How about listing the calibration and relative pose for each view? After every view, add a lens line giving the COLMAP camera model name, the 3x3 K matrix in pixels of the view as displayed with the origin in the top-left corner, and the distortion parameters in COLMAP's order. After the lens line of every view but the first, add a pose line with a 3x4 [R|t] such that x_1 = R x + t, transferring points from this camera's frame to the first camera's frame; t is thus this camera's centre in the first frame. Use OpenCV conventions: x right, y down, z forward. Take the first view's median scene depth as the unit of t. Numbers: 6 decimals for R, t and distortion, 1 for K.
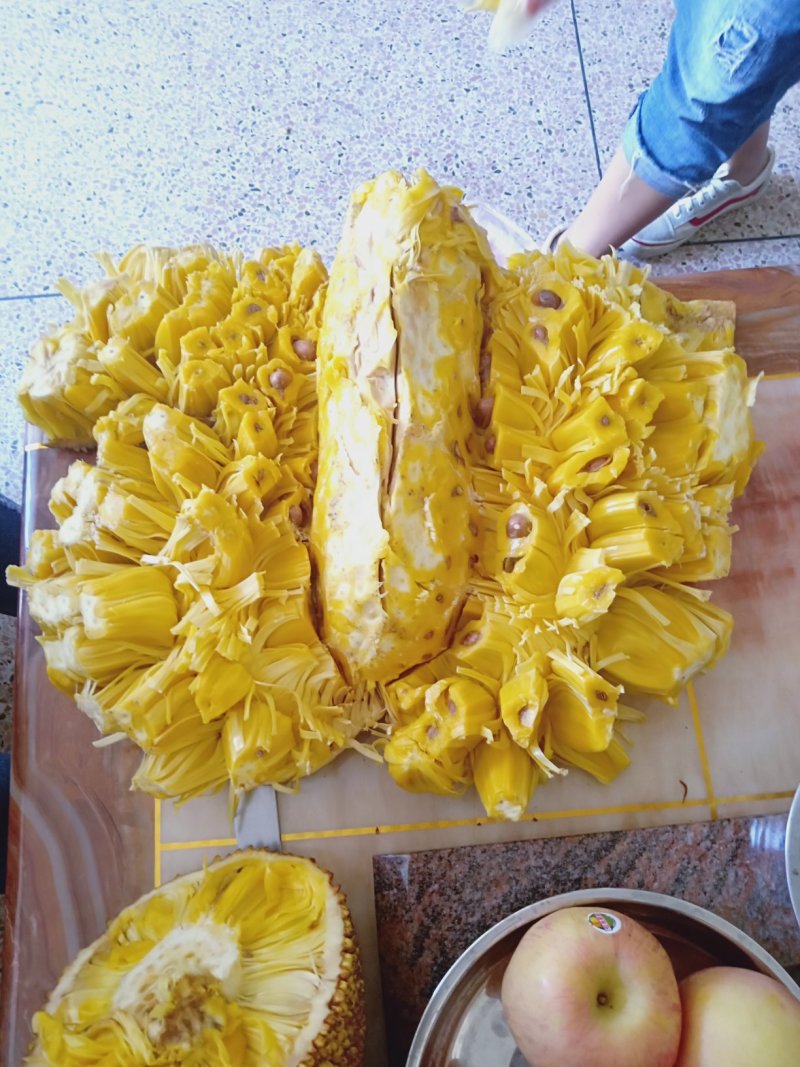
lens RADIAL K [[854.3, 0, 400.0], [0, 854.3, 533.5], [0, 0, 1]] dist [0.127452, -0.337954]
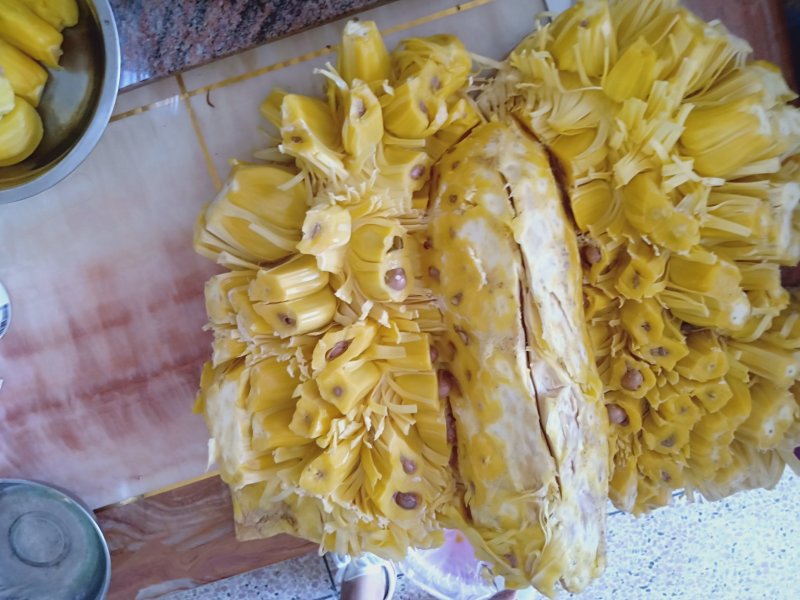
lens RADIAL K [[640.6, 0, 400.0], [0, 640.6, 300.0], [0, 0, 1]] dist [0.127452, -0.337954]
pose [[-0.977130, 0.210061, 0.033034, 0.108157], [-0.205016, -0.971881, 0.115829, -0.126543], [0.056436, 0.106408, 0.992720, 0.176063]]
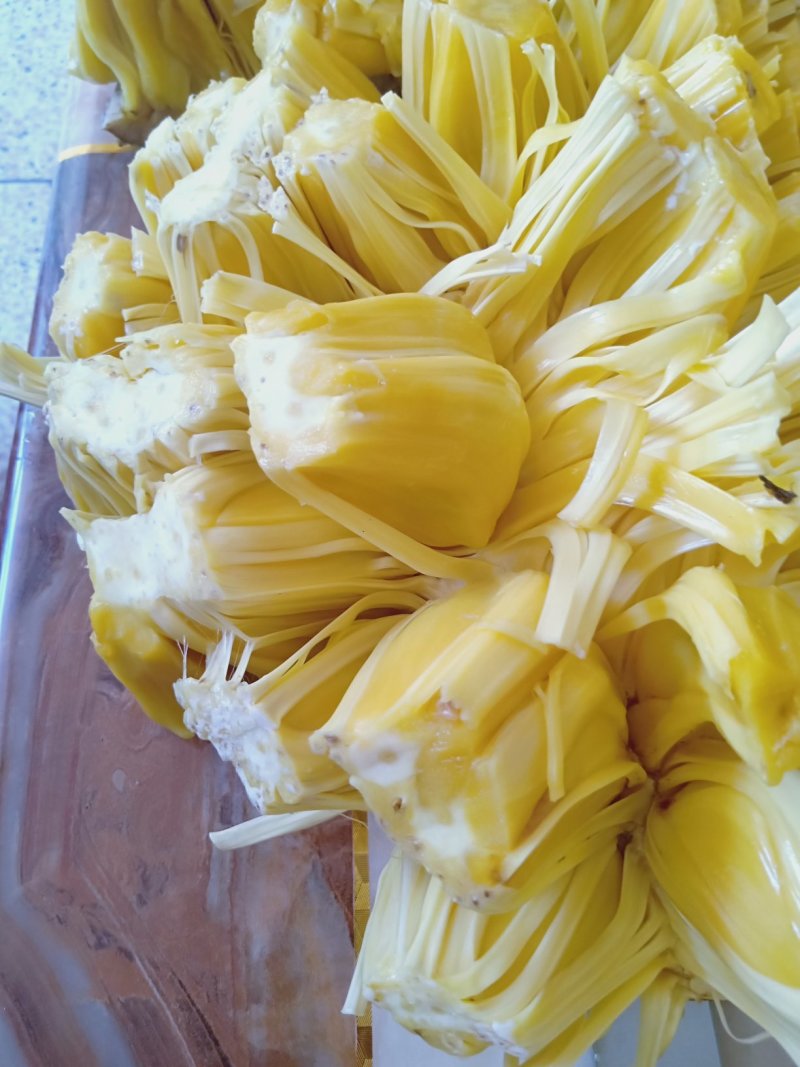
lens RADIAL K [[905.5, 0, 400.0], [0, 905.5, 533.5], [0, 0, 1]] dist [0.001482, -0.116694]
pose [[0.997811, 0.065438, 0.009566, -0.296609], [-0.064362, 0.994124, -0.087029, 0.152858], [-0.015205, 0.086223, 0.996160, 0.658479]]
